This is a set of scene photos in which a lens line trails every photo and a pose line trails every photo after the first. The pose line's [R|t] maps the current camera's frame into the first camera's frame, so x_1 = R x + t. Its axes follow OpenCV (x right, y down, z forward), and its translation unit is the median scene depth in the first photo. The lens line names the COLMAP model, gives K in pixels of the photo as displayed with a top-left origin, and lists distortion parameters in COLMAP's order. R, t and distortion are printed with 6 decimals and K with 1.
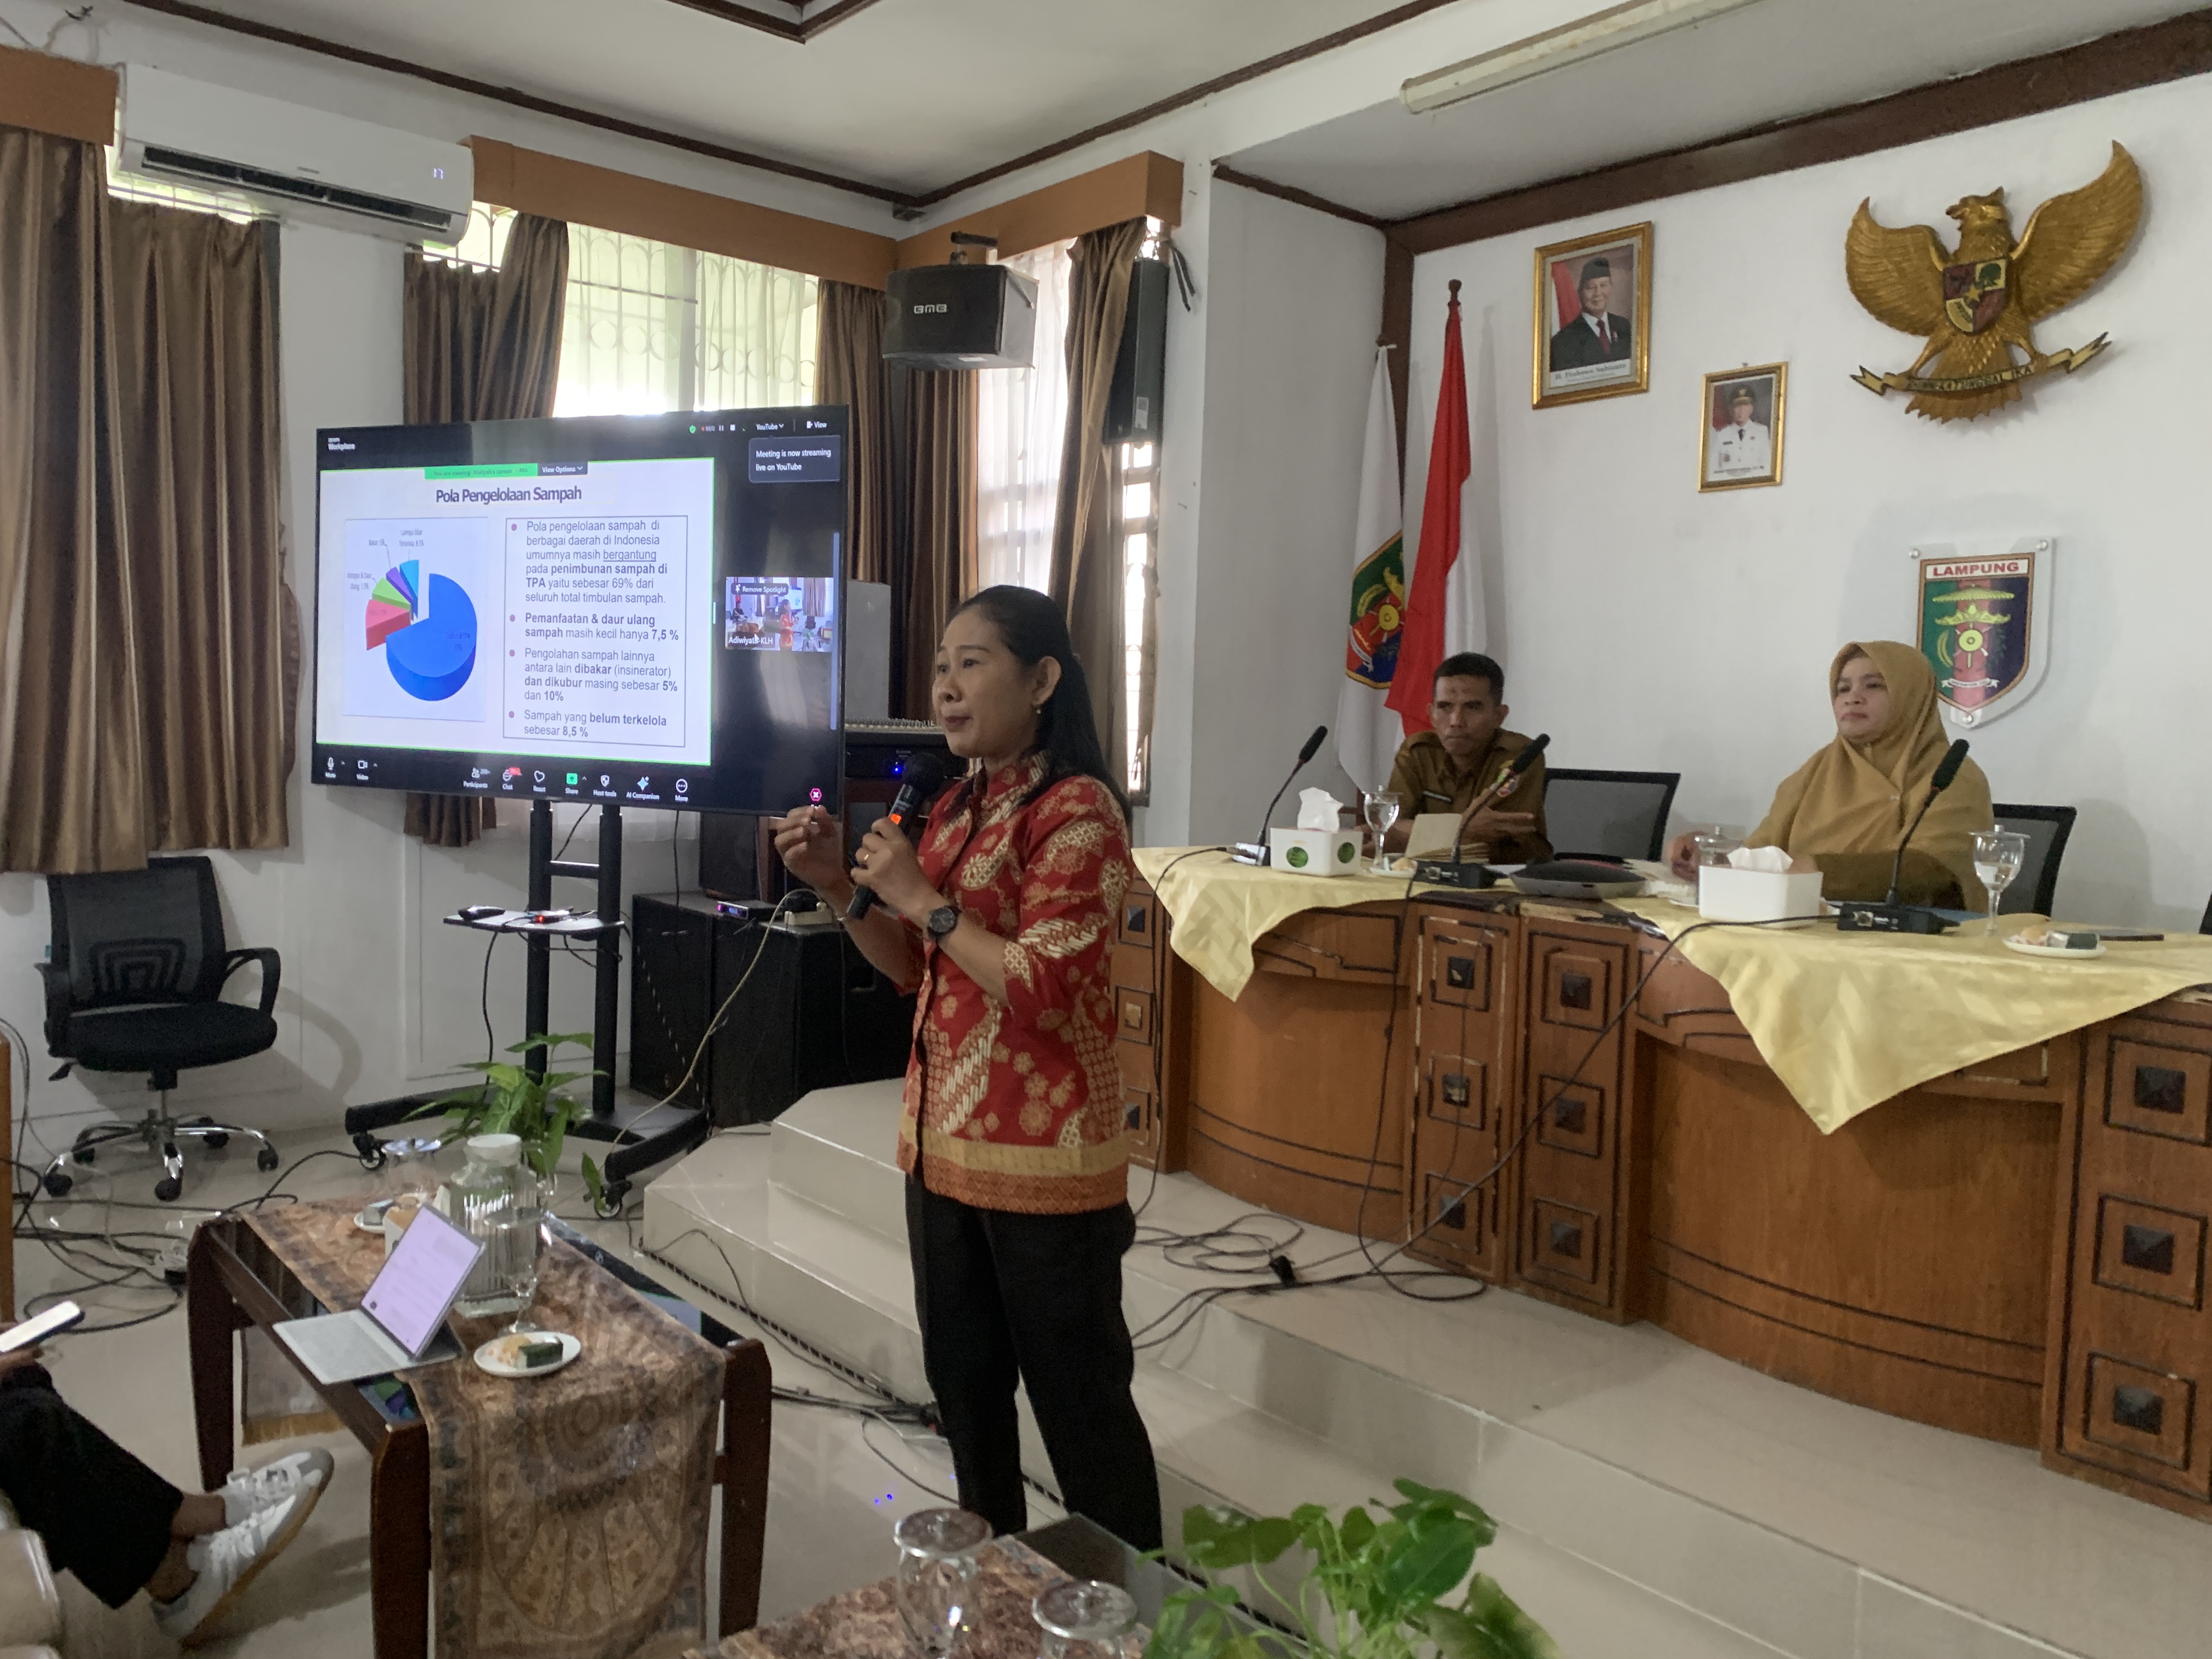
lens RADIAL K [[1683.4, 0, 1106.0], [0, 1683.4, 829.5], [0, 0, 1]] dist [-0.004291, 0.004378]
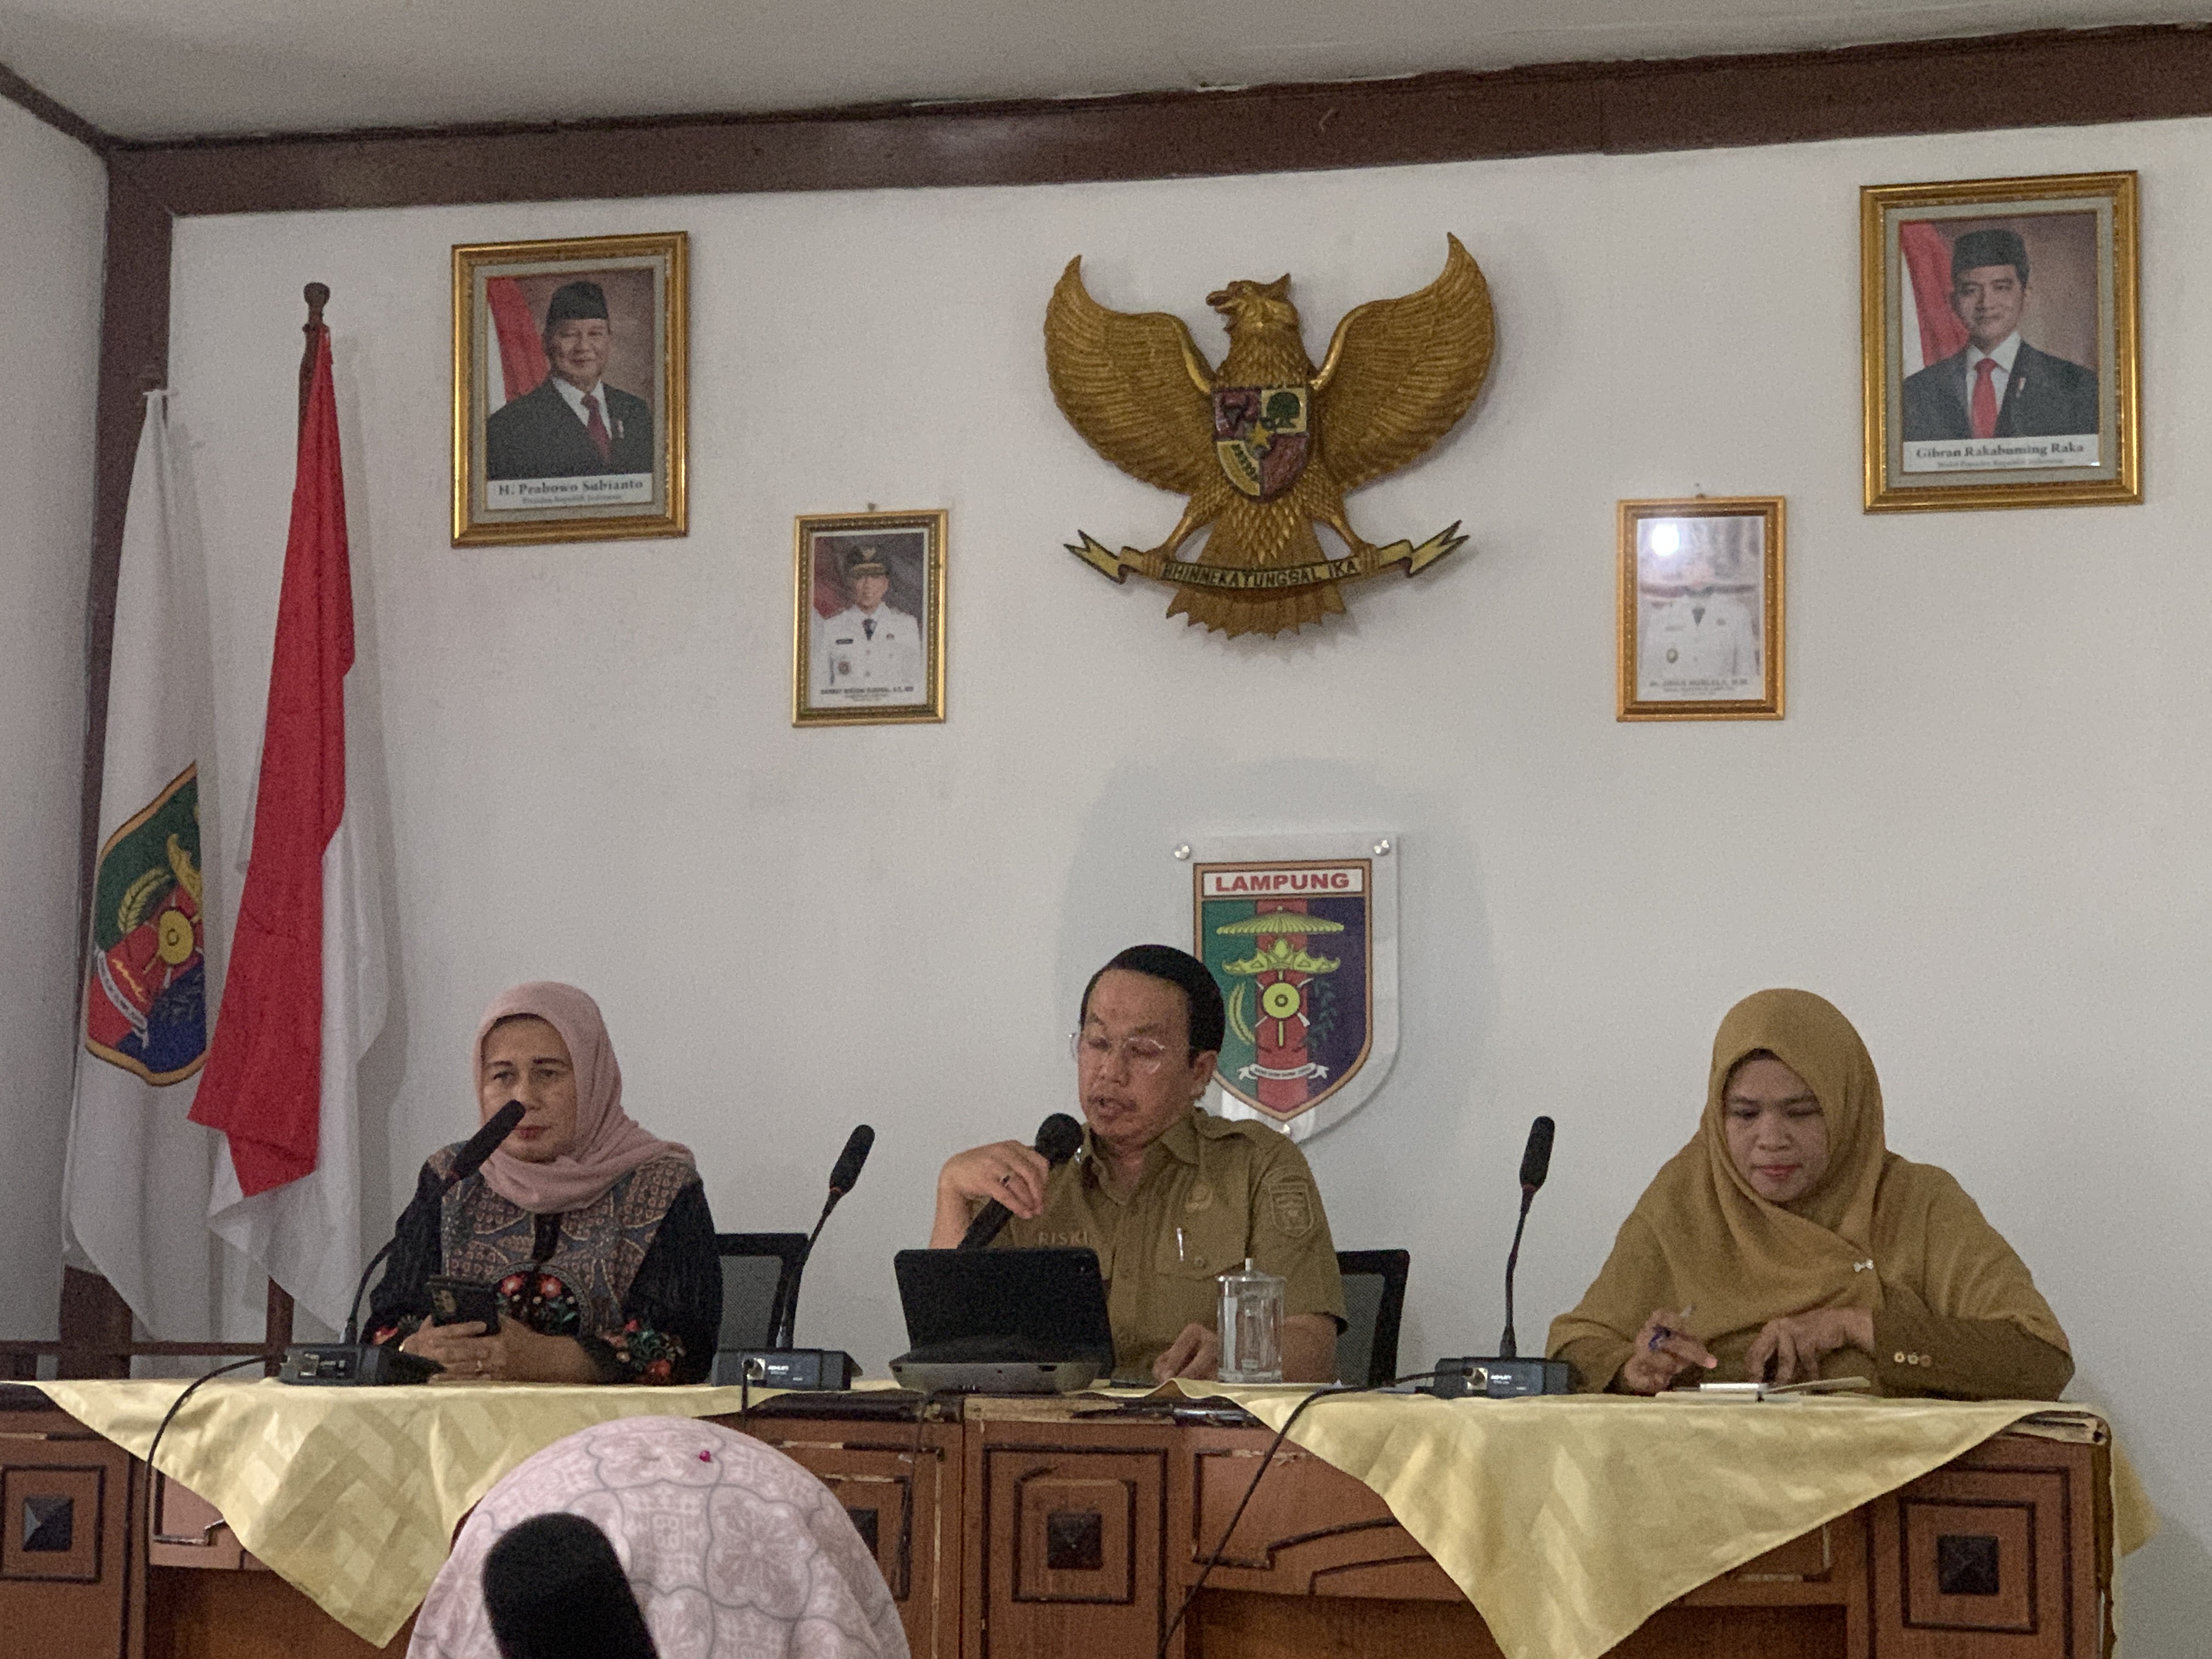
lens RADIAL K [[4238.5, 0, 1106.0], [0, 4238.5, 829.5], [0, 0, 1]] dist [-0.122859, 1.466796]
pose [[0.801225, 0.051314, 0.596159, -0.431386], [0.051156, 0.986794, -0.153690, 0.055206], [-0.596173, 0.153638, 0.788019, -0.154144]]
